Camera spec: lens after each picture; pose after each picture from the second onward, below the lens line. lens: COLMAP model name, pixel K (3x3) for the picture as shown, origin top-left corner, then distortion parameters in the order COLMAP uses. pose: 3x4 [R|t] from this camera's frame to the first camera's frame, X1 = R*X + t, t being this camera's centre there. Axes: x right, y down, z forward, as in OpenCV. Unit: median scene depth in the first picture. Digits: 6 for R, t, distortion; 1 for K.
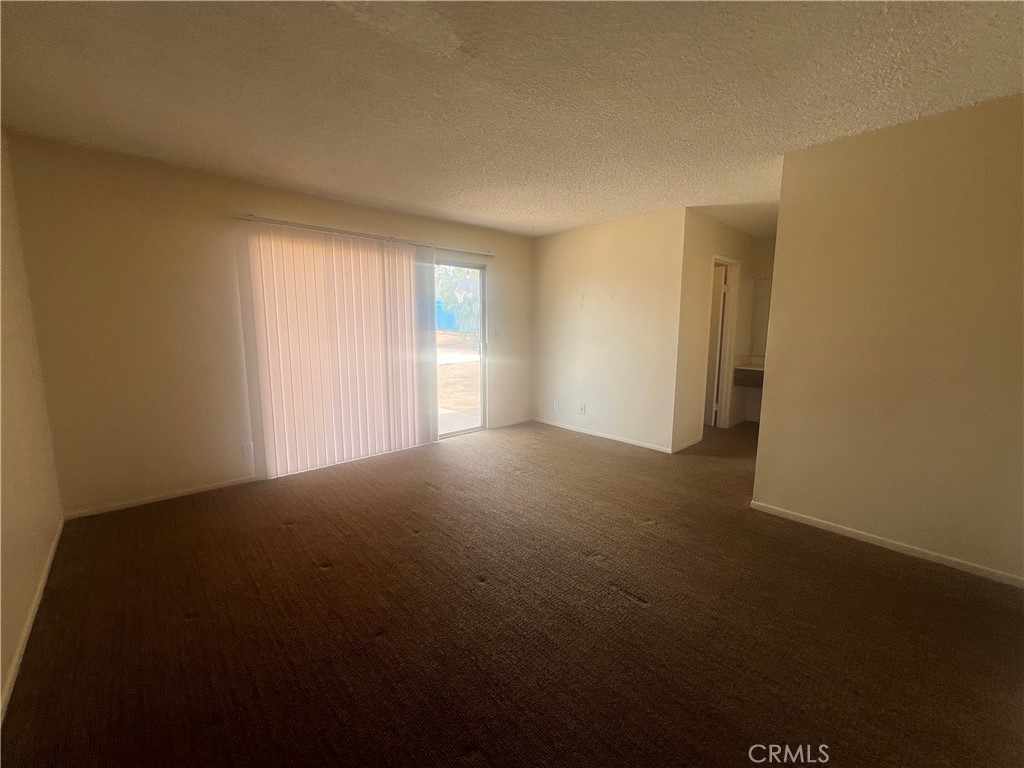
lens RADIAL K [[411.3, 0, 509.1], [0, 411.3, 380.4], [0, 0, 1]] dist [-0.001515, -0.000191]
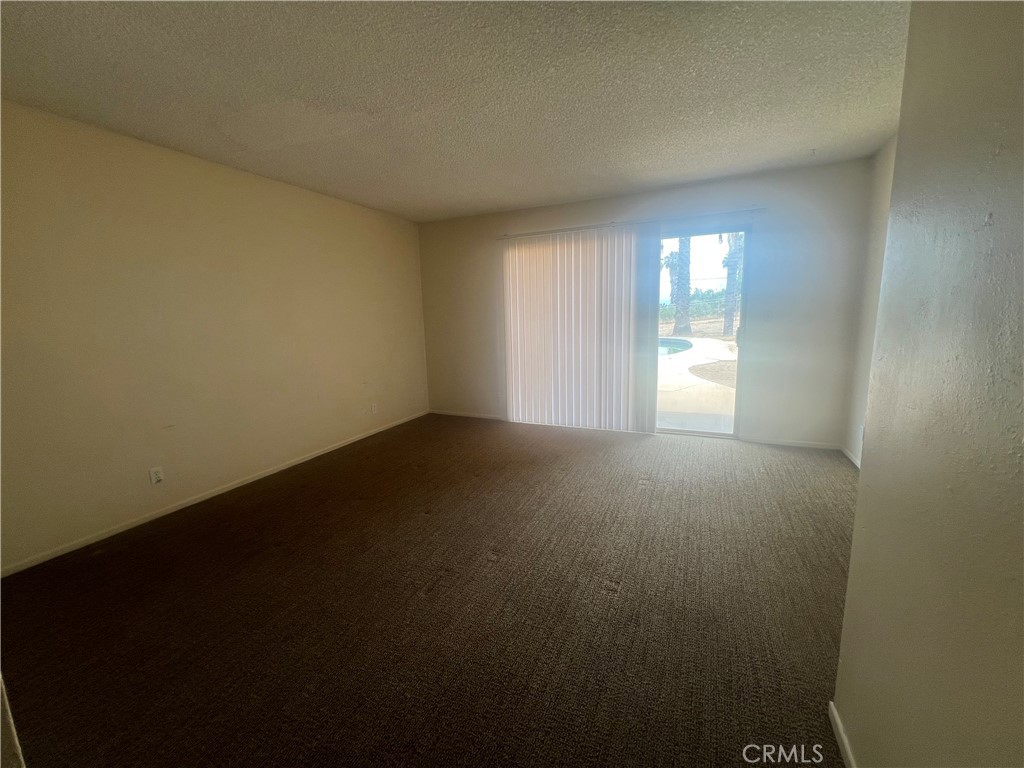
lens RADIAL K [[411.3, 0, 511.7], [0, 411.3, 385.8], [0, 0, 1]] dist [-0.001515, -0.000191]
pose [[0.389335, 0.140467, -0.910323, 0.586014], [-0.092437, 0.989273, 0.113115, -0.037346], [0.916446, 0.040108, 0.398143, 0.368451]]
